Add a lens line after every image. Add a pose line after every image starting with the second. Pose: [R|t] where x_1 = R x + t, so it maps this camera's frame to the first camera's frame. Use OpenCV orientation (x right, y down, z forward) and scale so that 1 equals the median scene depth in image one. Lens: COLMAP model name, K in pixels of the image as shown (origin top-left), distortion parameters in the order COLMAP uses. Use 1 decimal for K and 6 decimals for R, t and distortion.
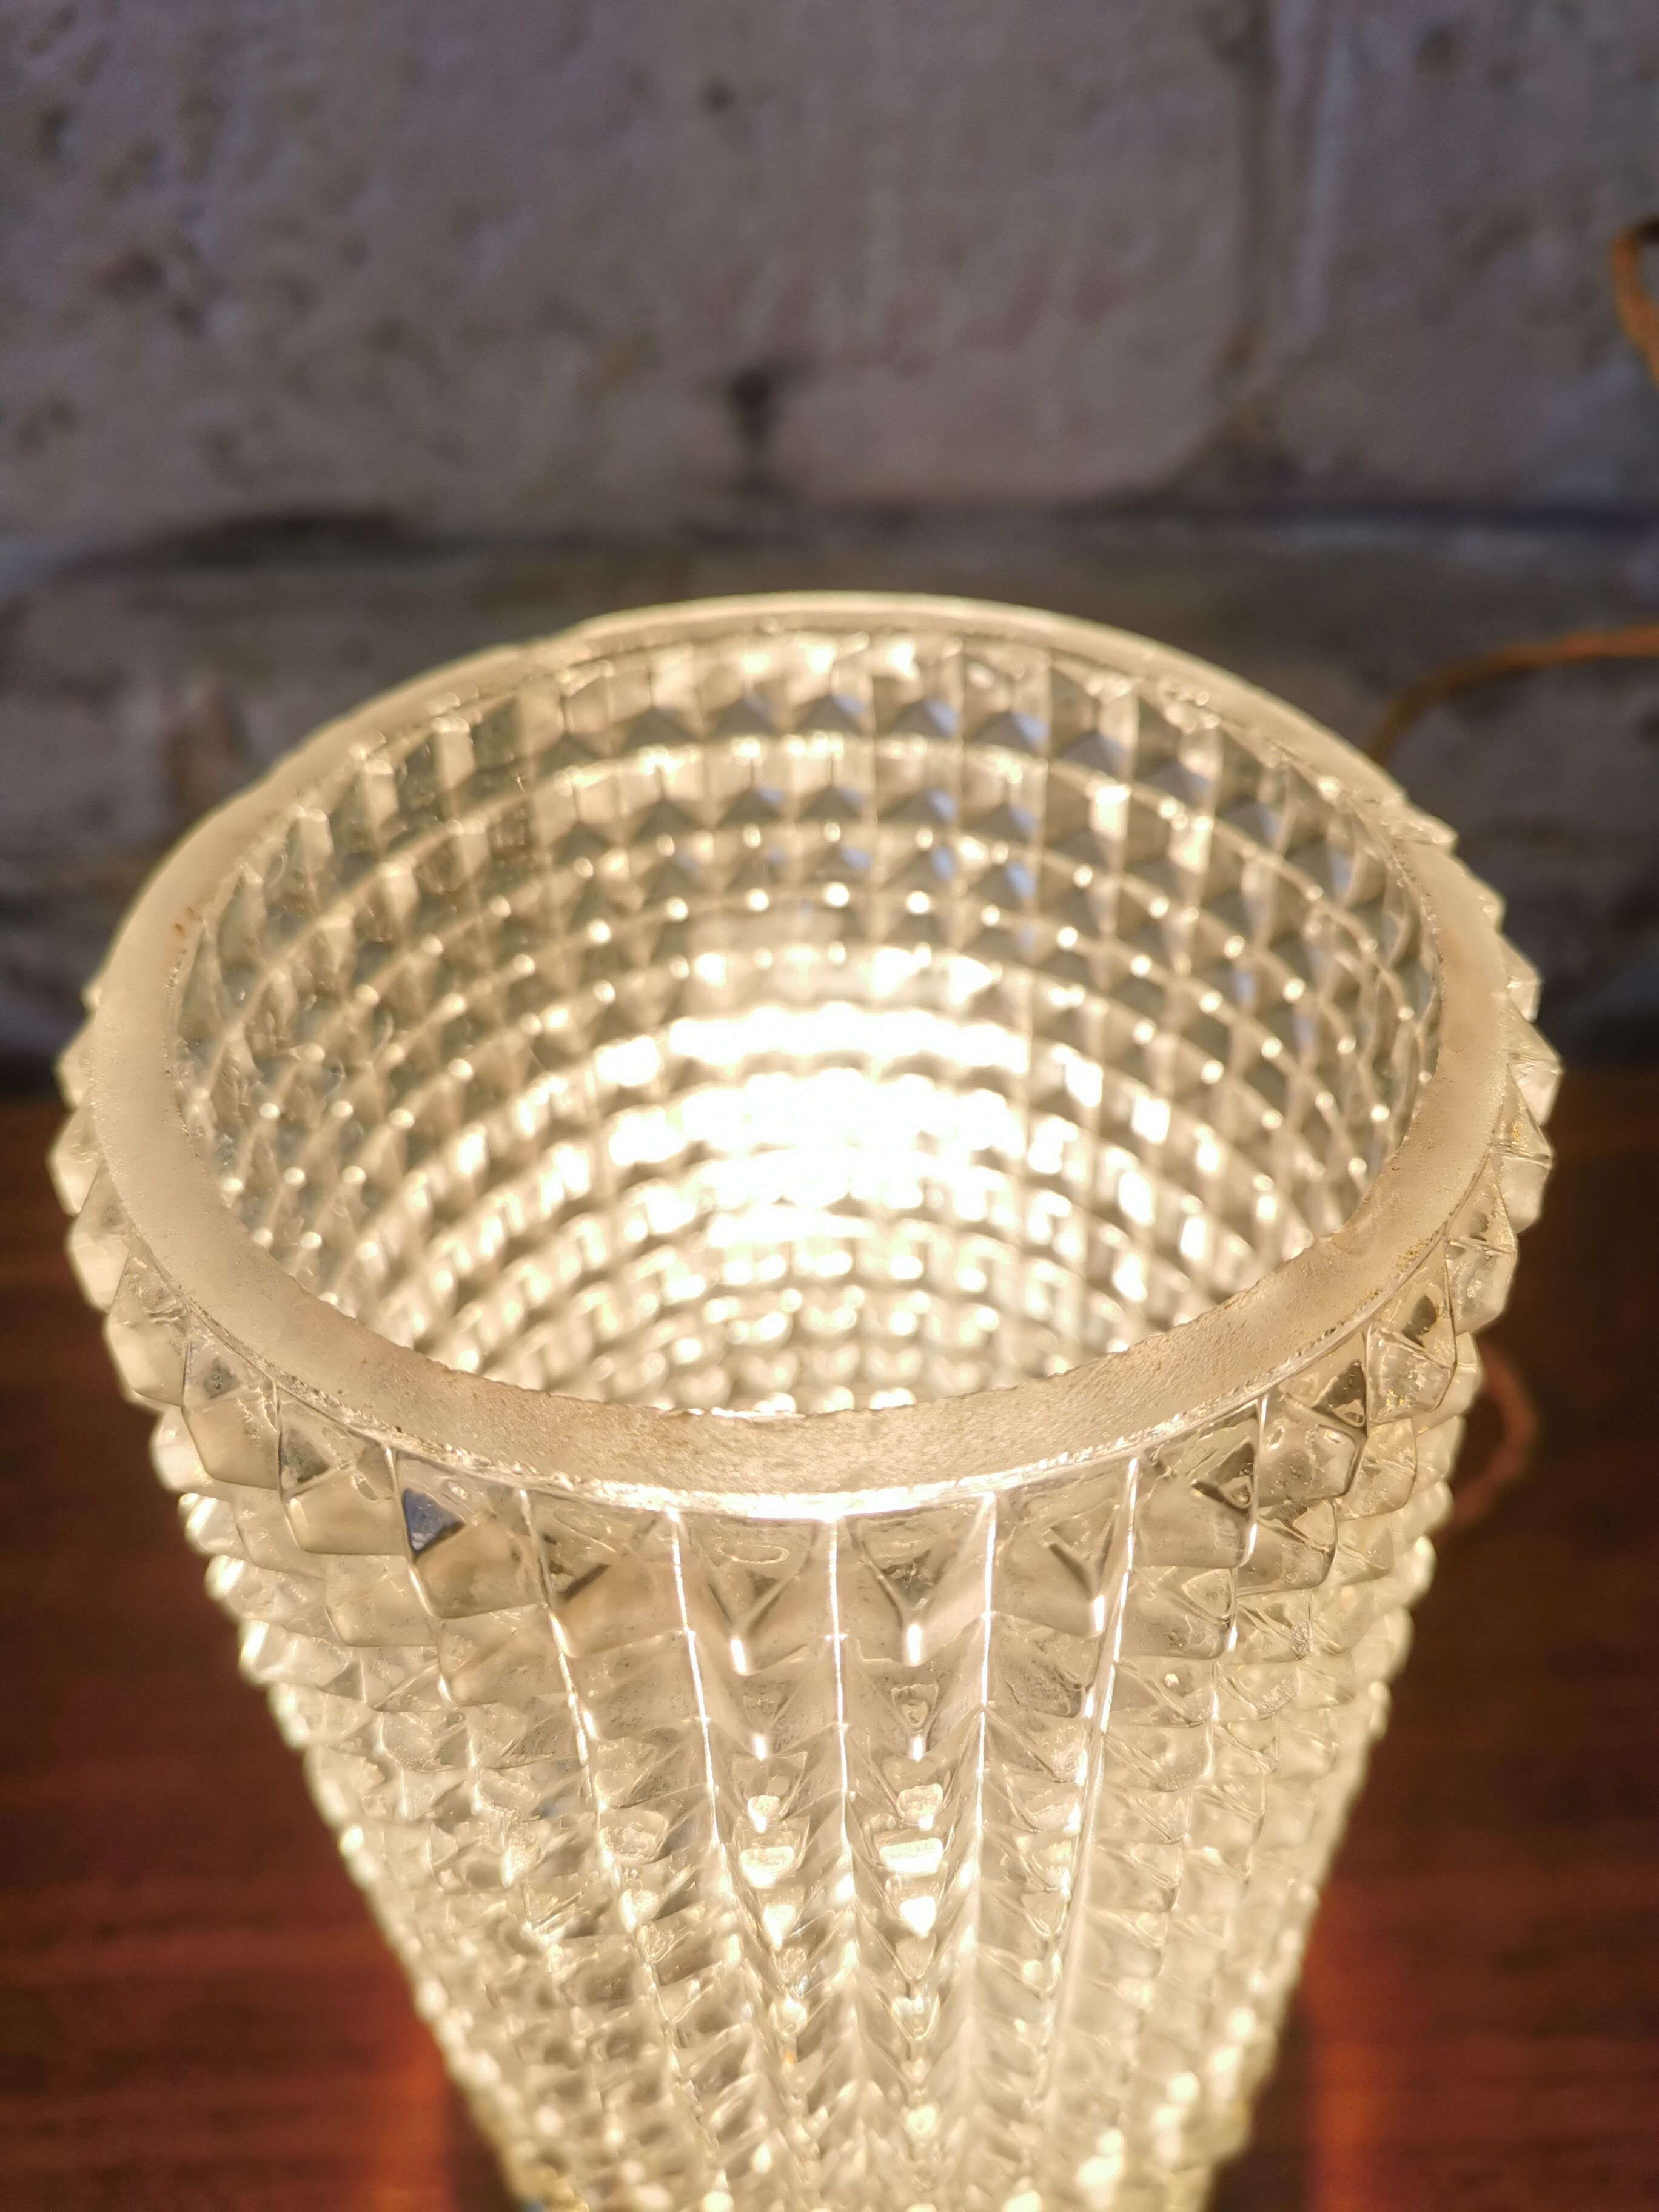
lens RADIAL K [[1809.0, 0, 829.5], [0, 1809.0, 1106.0], [0, 0, 1]] dist [-0.022746, -0.002223]
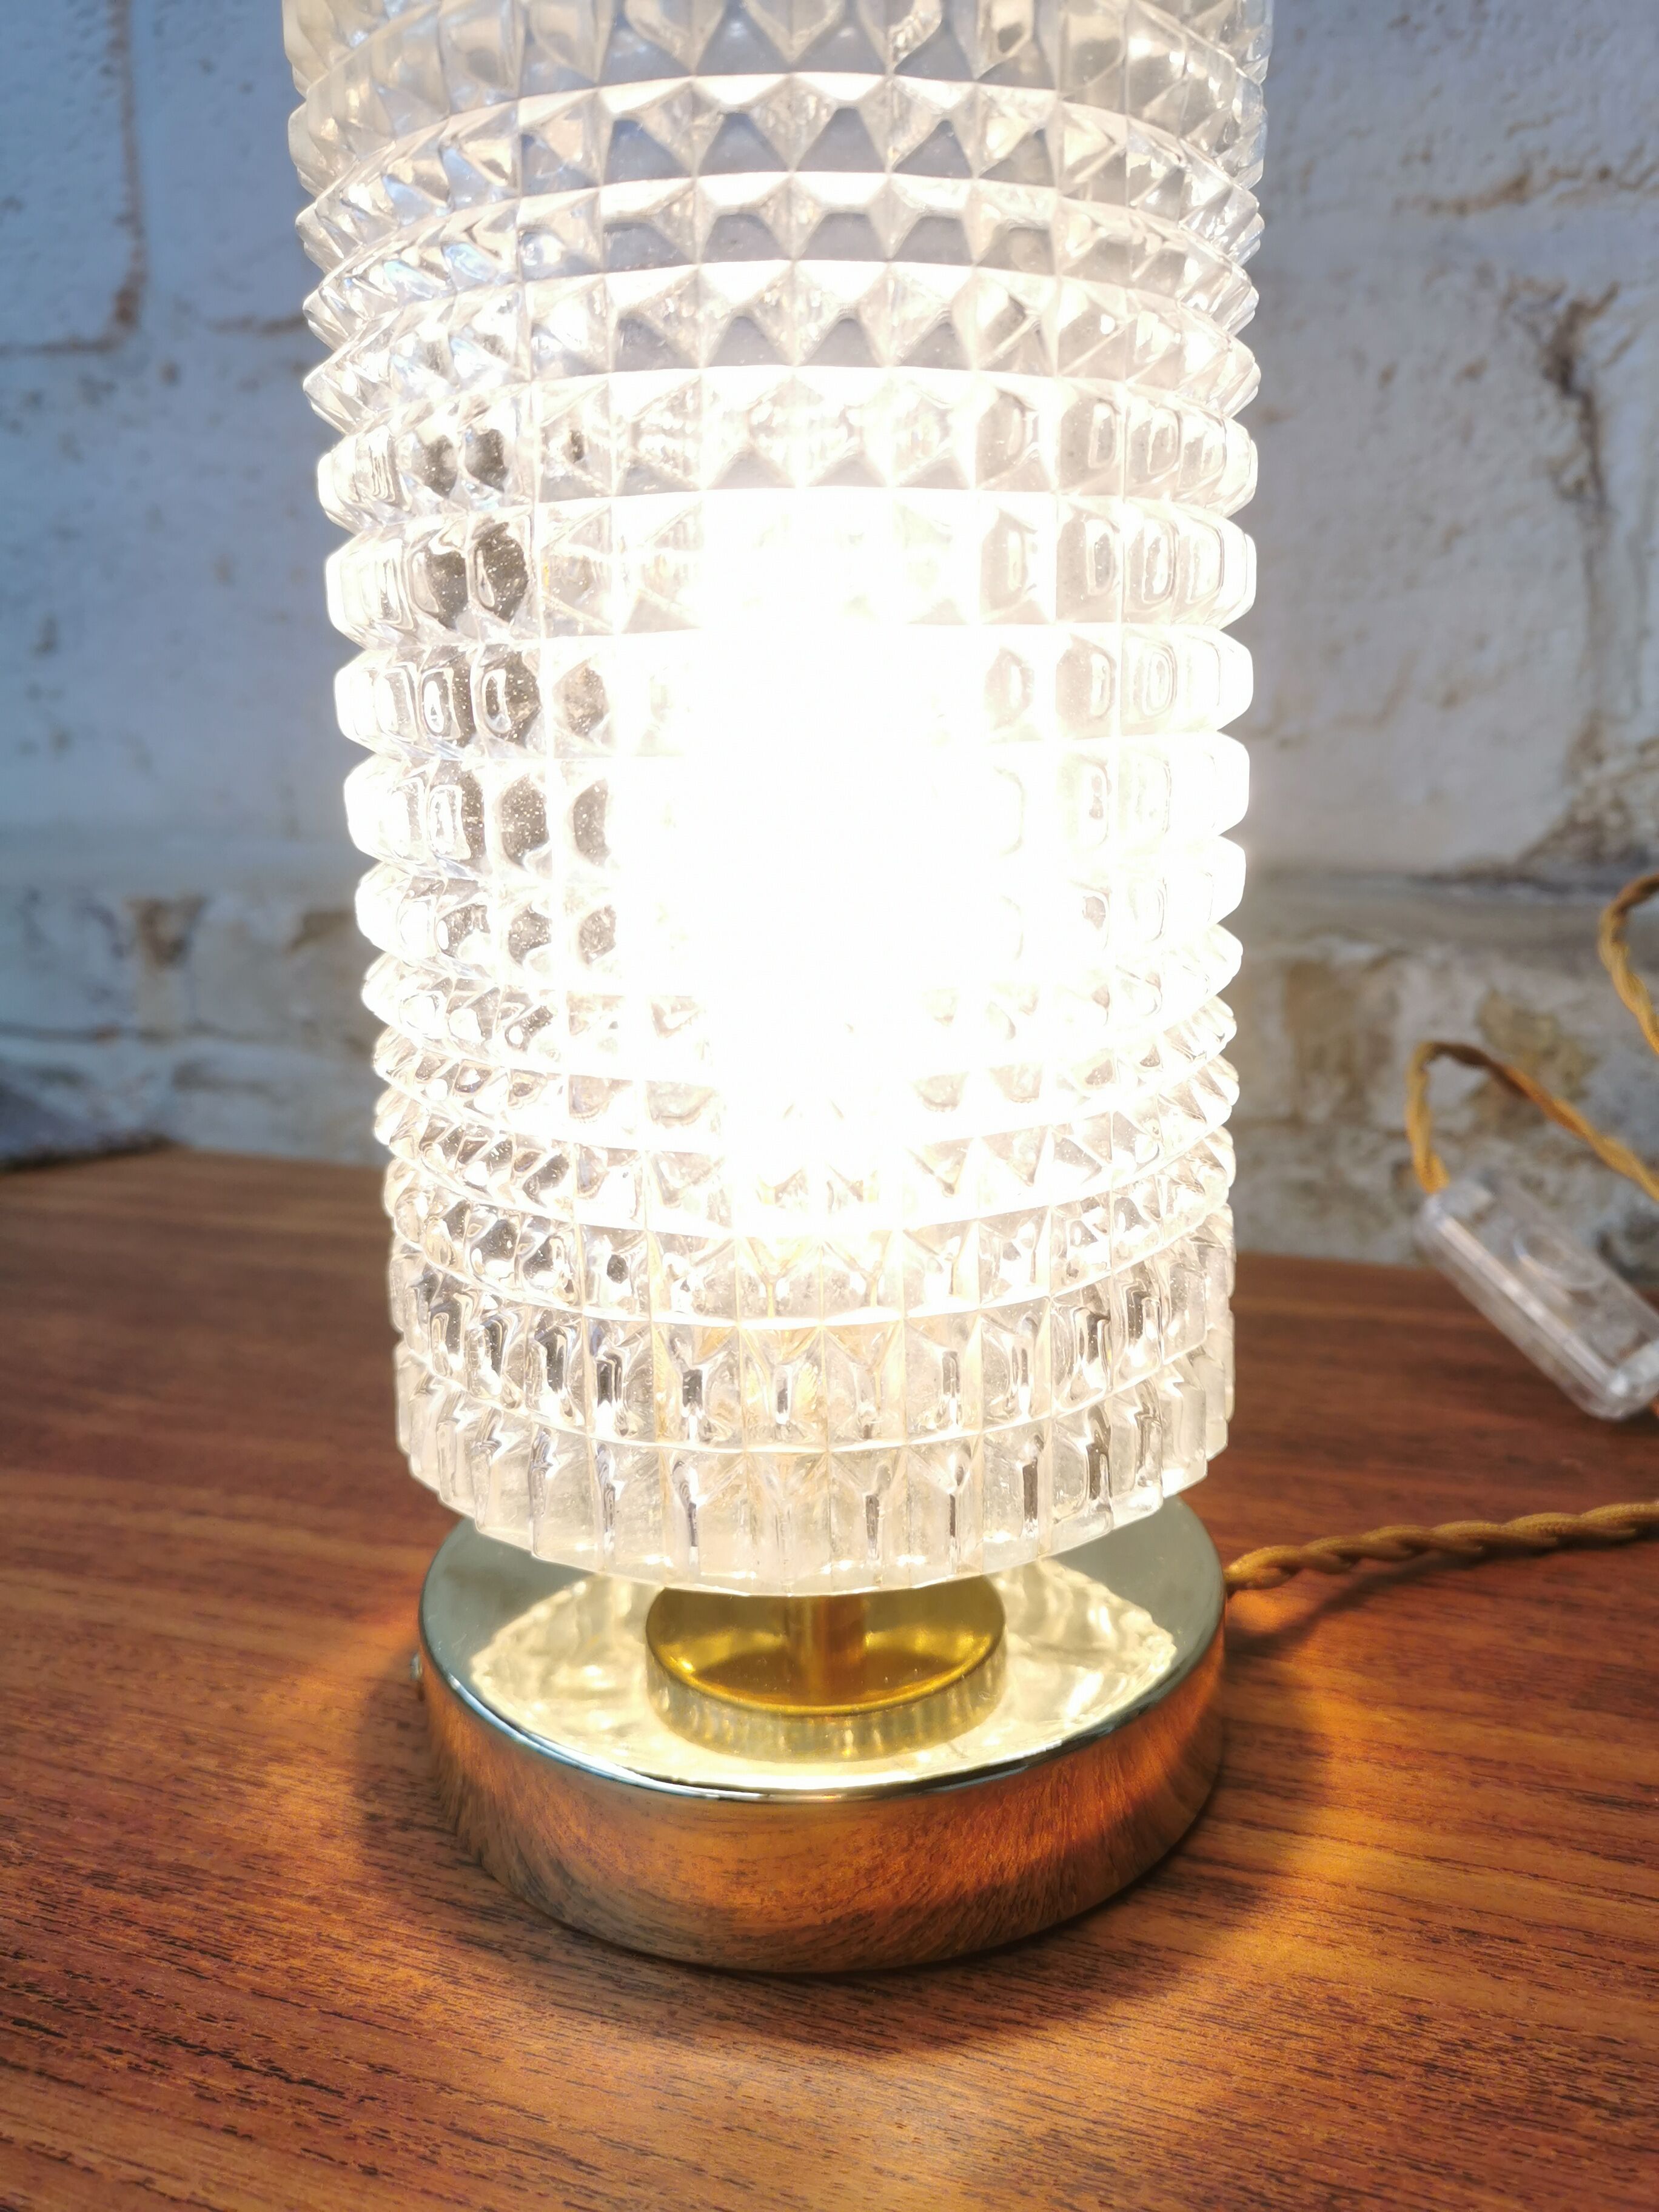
lens RADIAL K [[1774.5, 0, 833.8], [0, 1774.5, 1099.9], [0, 0, 1]] dist [0.002606, -0.007562]
pose [[0.936041, 0.100333, -0.337285, 0.195925], [-0.248015, 0.868058, -0.430074, 0.407263], [0.249632, 0.486219, 0.837422, 0.052777]]
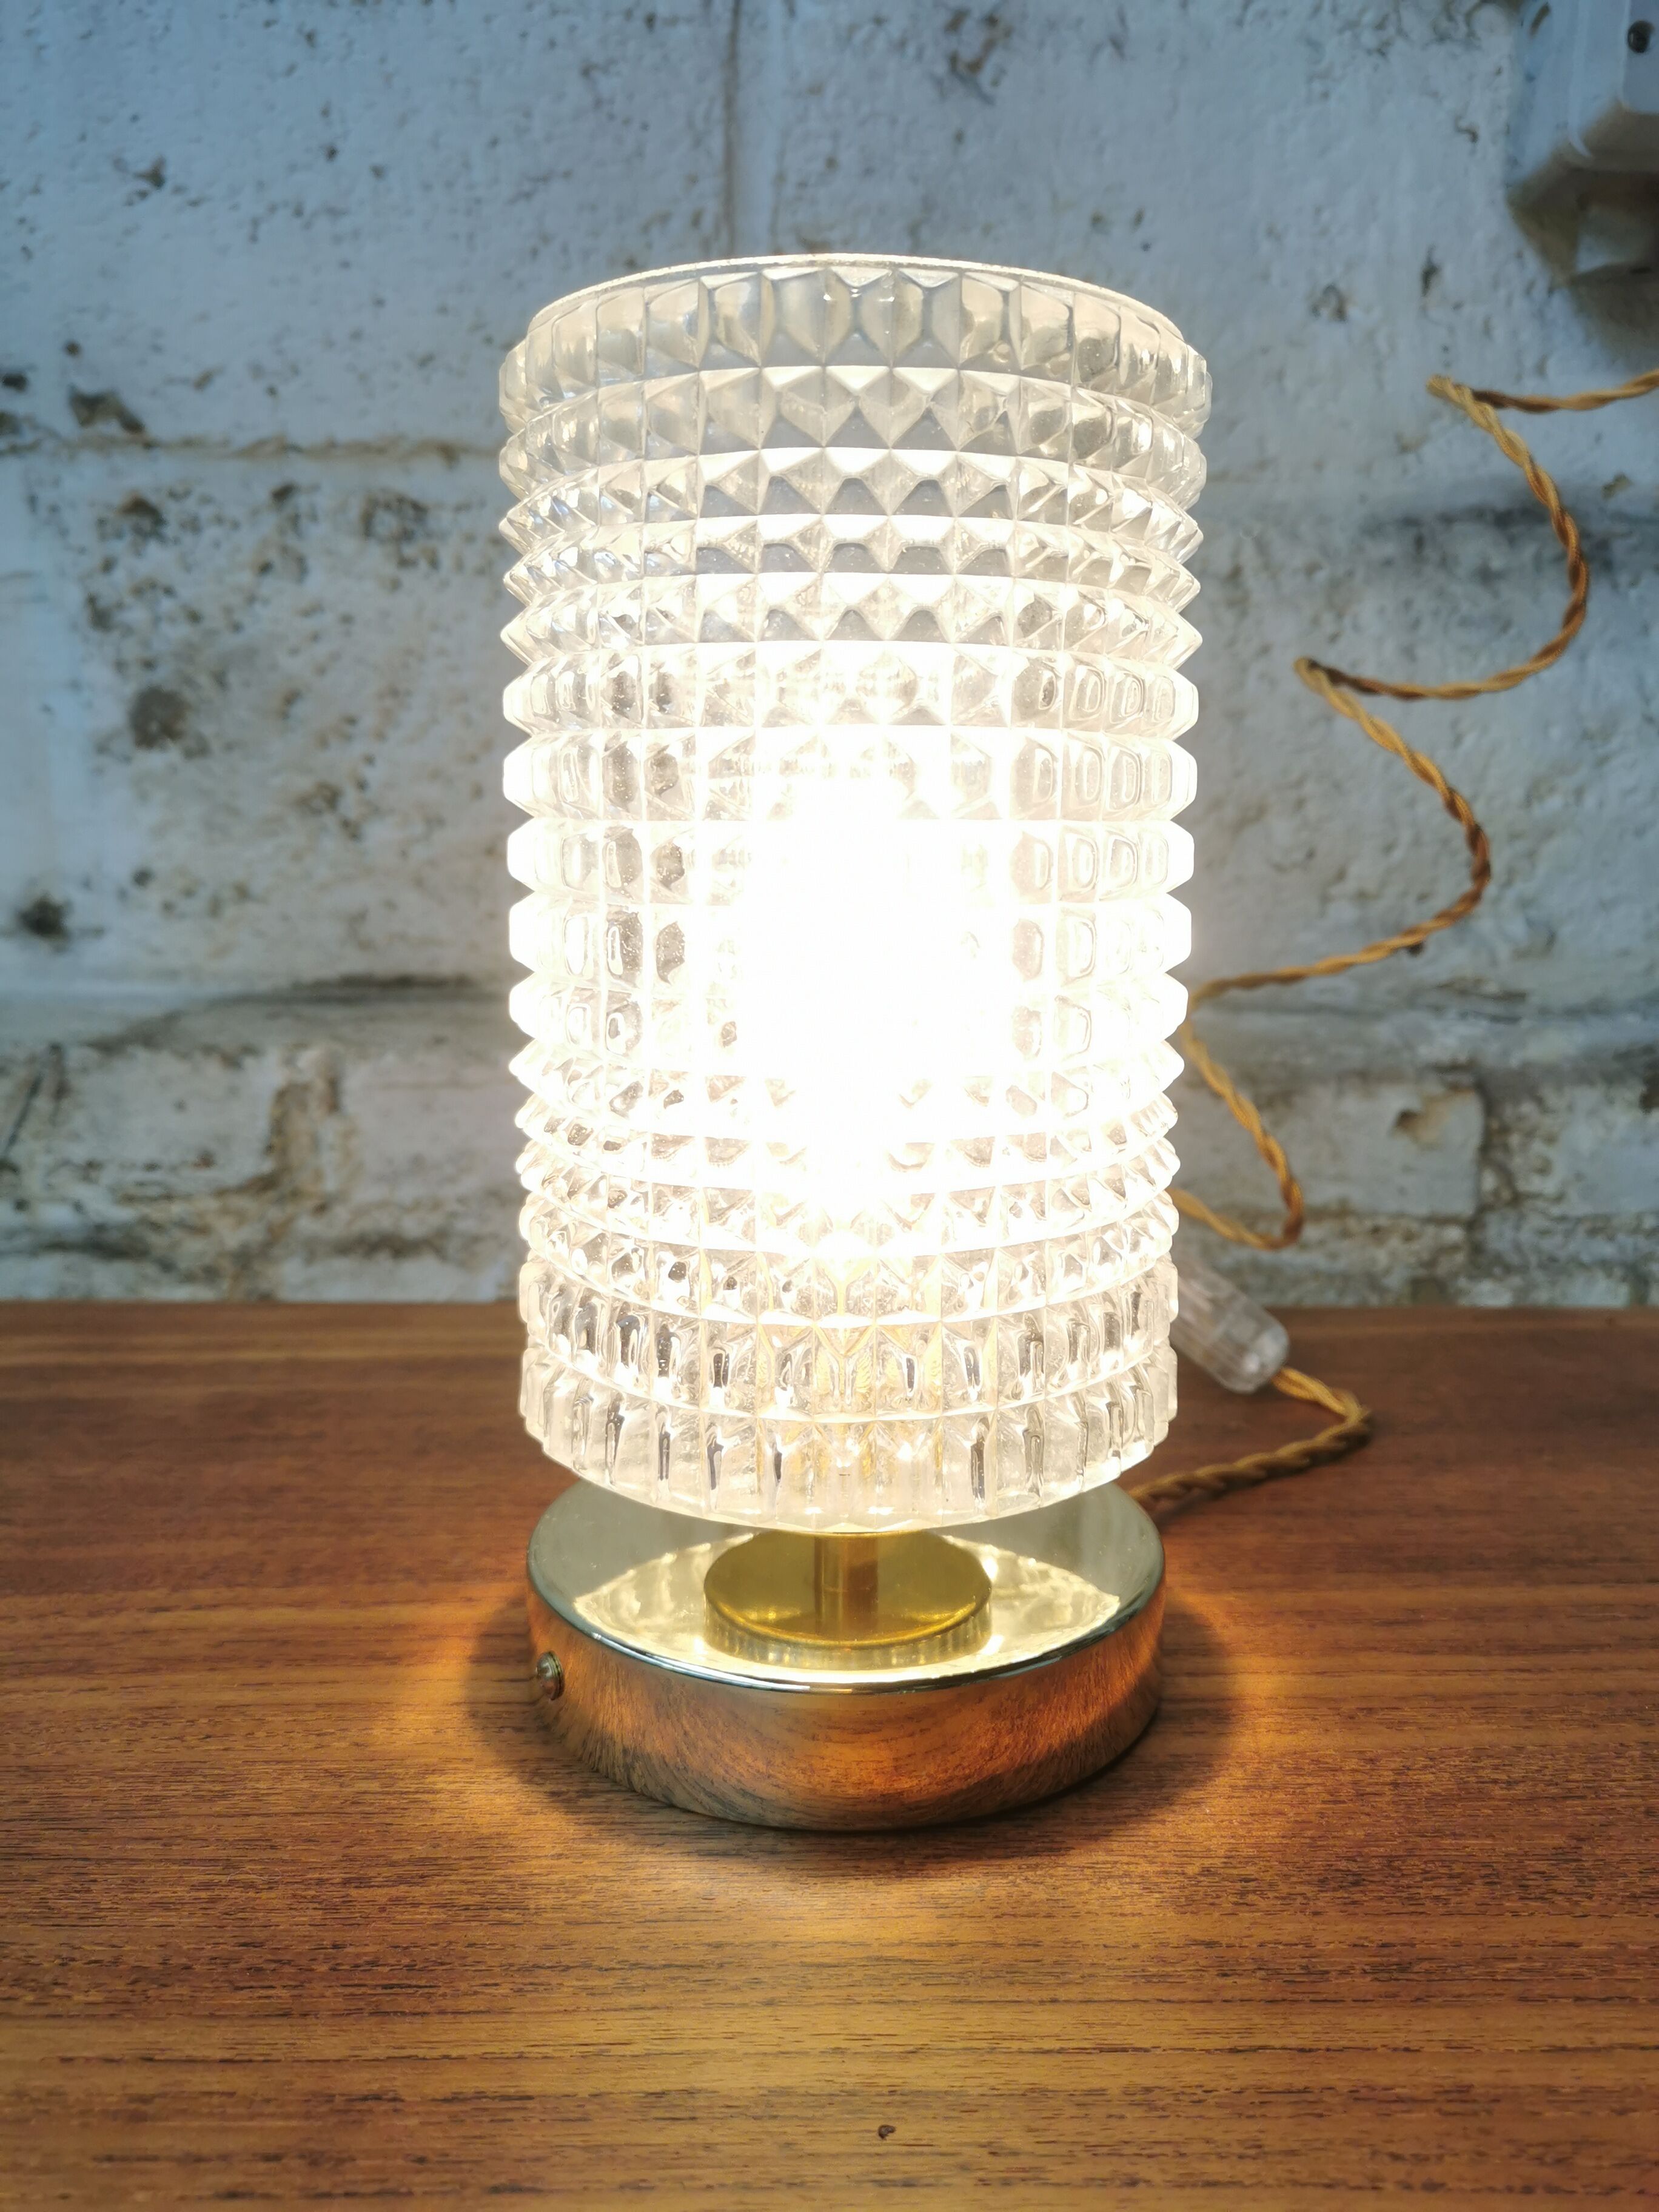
lens RADIAL K [[1749.8, 0, 833.1], [0, 1749.8, 1098.8], [0, 0, 1]] dist [0.030432, -0.035191]
pose [[0.998305, 0.040478, 0.041825, -0.024952], [-0.011444, 0.841061, -0.540819, 0.525255], [-0.057068, 0.539424, 0.840098, -0.088474]]
